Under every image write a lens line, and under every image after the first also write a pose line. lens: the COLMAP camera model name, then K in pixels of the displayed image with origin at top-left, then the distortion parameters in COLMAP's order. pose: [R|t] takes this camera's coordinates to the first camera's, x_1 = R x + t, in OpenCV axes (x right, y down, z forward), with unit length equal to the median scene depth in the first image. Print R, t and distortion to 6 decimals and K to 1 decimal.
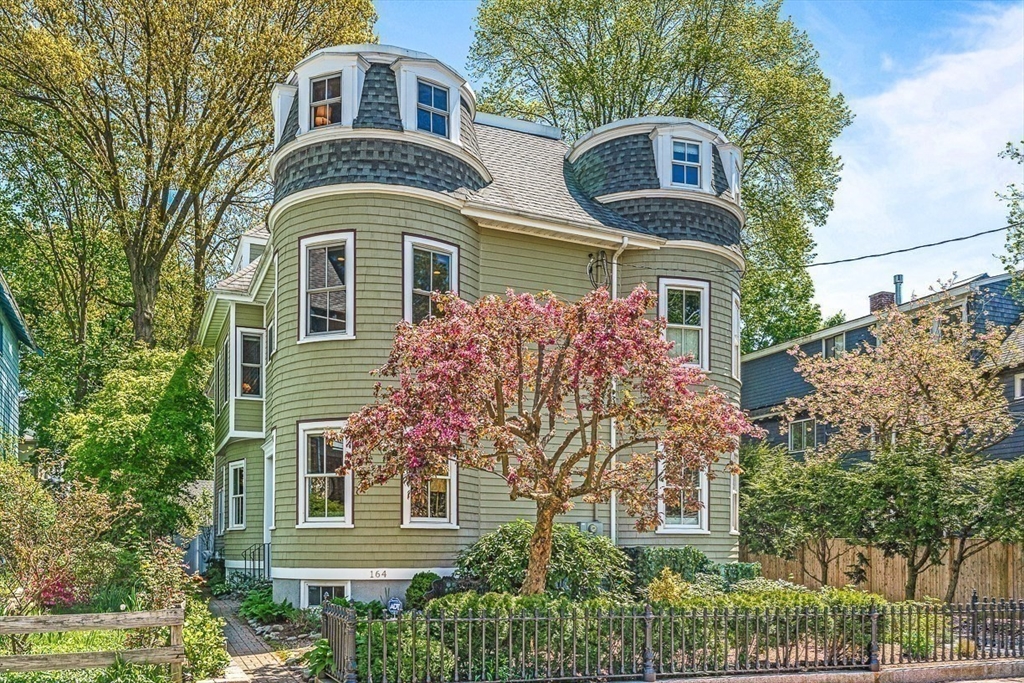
lens RADIAL K [[5131.6, 0, 512.0], [0, 5131.6, 341.5], [0, 0, 1]] dist [-1.296804, 1.038310]
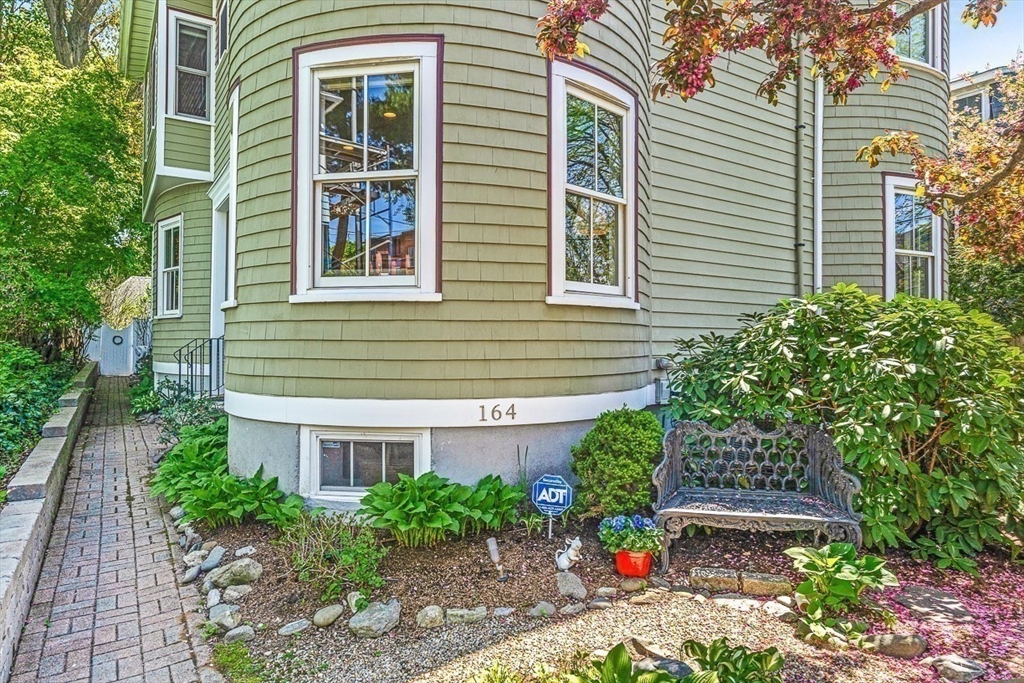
lens RADIAL K [[889.4, 0, 512.0], [0, 889.4, 341.5], [0, 0, 1]] dist [-0.009517, -0.010133]
pose [[0.961809, 0.005548, 0.273666, -0.044209], [-0.017432, 0.999007, 0.041013, 0.036030], [-0.273167, -0.044217, 0.960950, 0.914376]]
